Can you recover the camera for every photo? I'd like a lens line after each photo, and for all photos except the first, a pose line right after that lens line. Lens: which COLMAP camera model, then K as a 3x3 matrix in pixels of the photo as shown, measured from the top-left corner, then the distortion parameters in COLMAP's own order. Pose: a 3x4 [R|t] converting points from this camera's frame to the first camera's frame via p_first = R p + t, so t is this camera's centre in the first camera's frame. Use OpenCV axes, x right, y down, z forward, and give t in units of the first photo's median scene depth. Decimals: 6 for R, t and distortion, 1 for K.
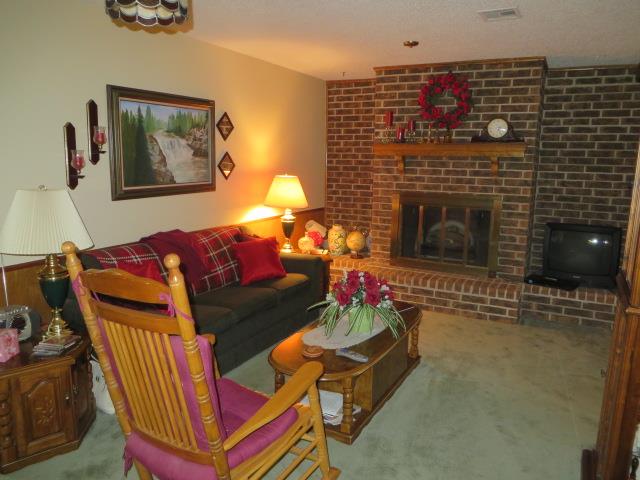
lens RADIAL K [[470.4, 0, 321.2], [0, 470.4, 240.3], [0, 0, 1]] dist [-0.051877, 0.012852]
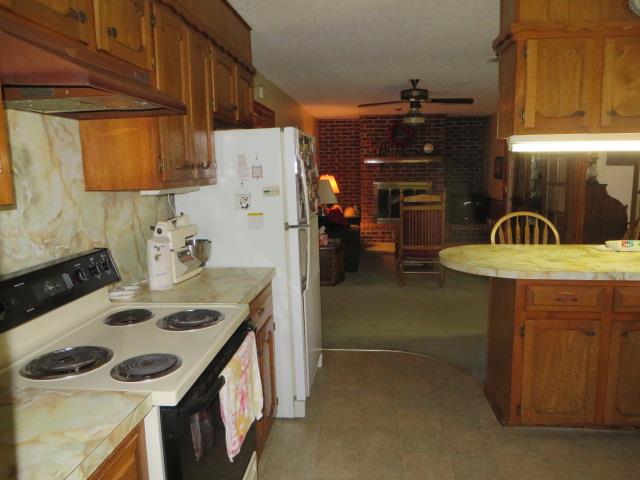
lens RADIAL K [[470.4, 0, 319.6], [0, 470.4, 239.1], [0, 0, 1]] dist [-0.051877, 0.012852]
pose [[0.923638, -0.091405, 0.372207, -0.781934], [0.096919, 0.995285, 0.003911, 0.091699], [-0.370809, 0.032462, 0.928142, -0.643411]]
